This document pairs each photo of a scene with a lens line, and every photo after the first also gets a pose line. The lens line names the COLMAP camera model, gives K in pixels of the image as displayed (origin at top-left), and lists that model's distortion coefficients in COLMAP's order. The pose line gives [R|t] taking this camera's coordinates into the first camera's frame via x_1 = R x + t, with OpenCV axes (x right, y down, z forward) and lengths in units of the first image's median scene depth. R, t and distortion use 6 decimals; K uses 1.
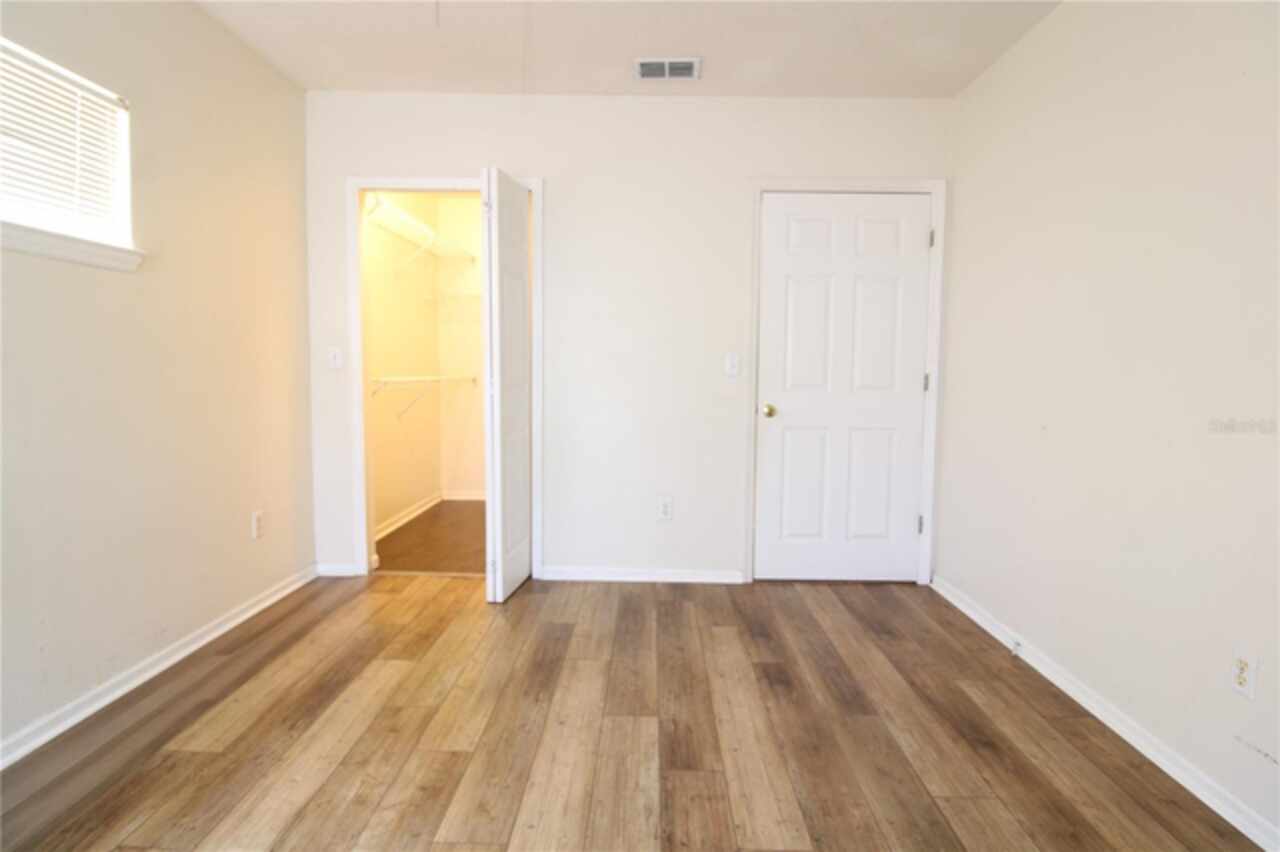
lens RADIAL K [[593.2, 0, 643.6], [0, 593.2, 430.5], [0, 0, 1]] dist [-0.003646, -0.008723]
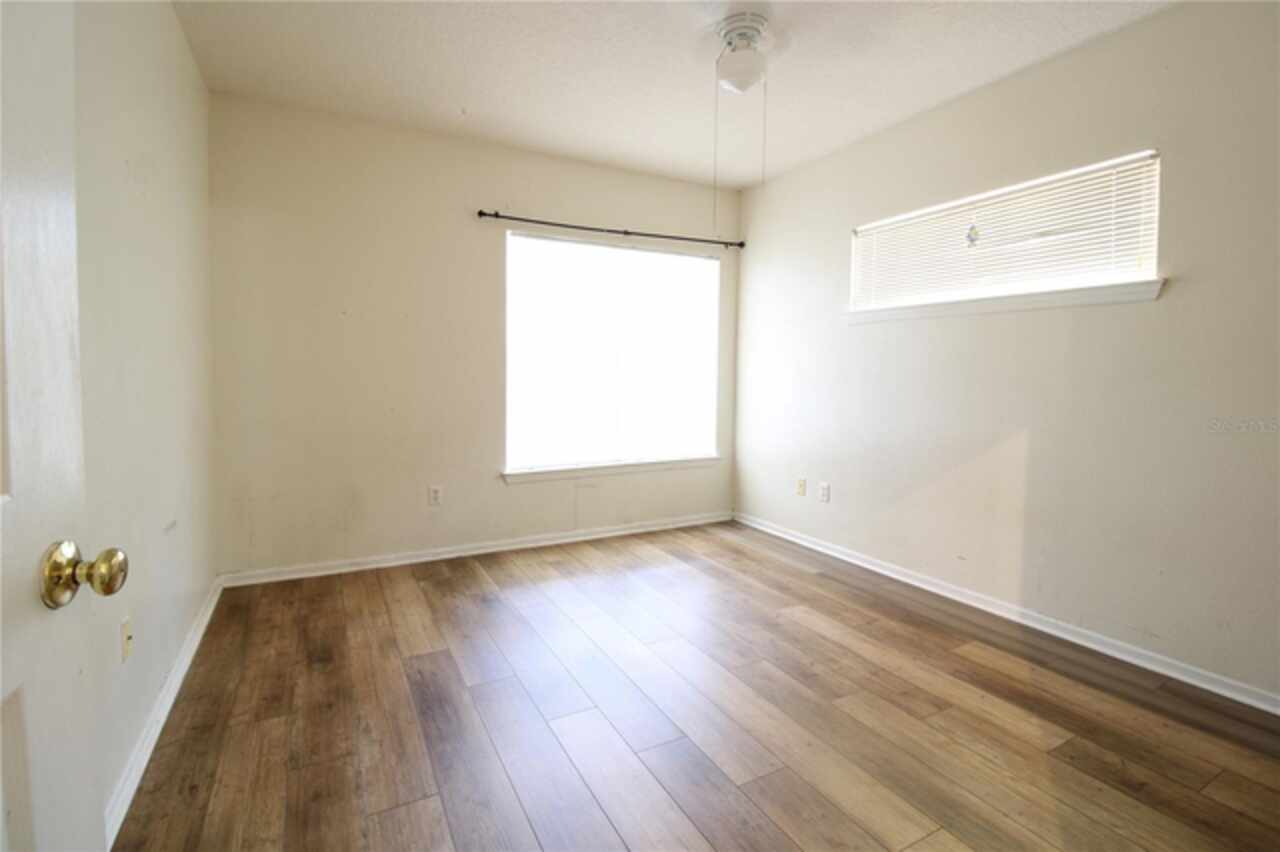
lens RADIAL K [[593.2, 0, 639.6], [0, 593.2, 425.8], [0, 0, 1]] dist [-0.003646, -0.008723]
pose [[-0.874582, 0.019036, -0.484503, 0.571066], [-0.073790, 0.982365, 0.171795, -0.162151], [0.479229, 0.186000, -0.857755, 1.635035]]
